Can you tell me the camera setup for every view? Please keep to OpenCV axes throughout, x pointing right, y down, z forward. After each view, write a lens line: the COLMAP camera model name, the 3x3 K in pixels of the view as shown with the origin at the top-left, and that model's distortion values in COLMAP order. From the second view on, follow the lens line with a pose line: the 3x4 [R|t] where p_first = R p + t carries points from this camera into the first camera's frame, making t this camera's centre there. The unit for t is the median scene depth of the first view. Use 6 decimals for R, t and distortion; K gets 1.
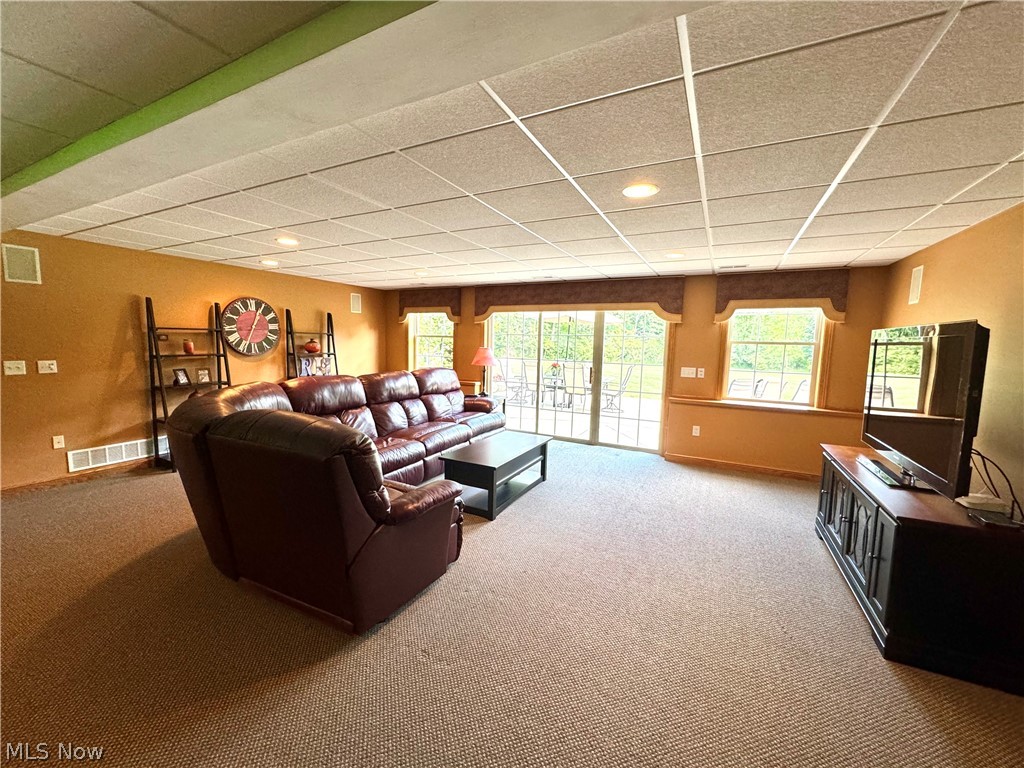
lens RADIAL K [[410.7, 0, 513.8], [0, 410.7, 383.4], [0, 0, 1]] dist [-0.006317, 0.000118]
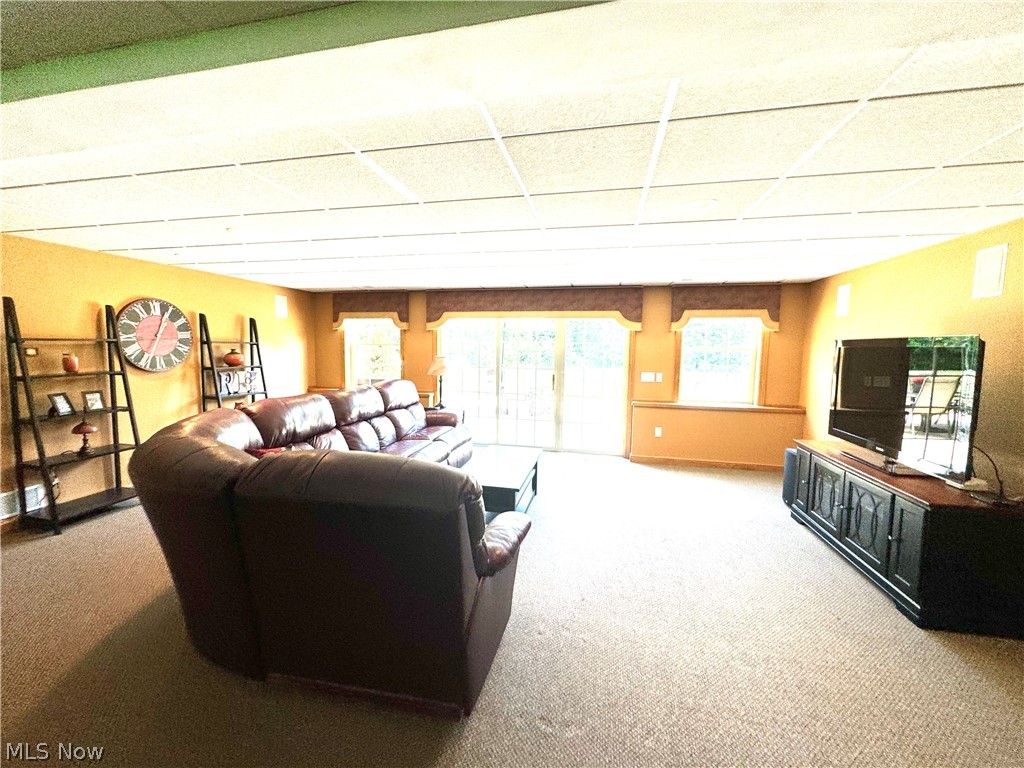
lens RADIAL K [[410.7, 0, 511.7], [0, 410.7, 380.5], [0, 0, 1]] dist [-0.006317, 0.000118]
pose [[0.966952, -0.031273, 0.253034, -0.187714], [0.035251, 0.999316, -0.011201, -0.019599], [-0.252511, 0.019751, 0.967392, 0.067095]]
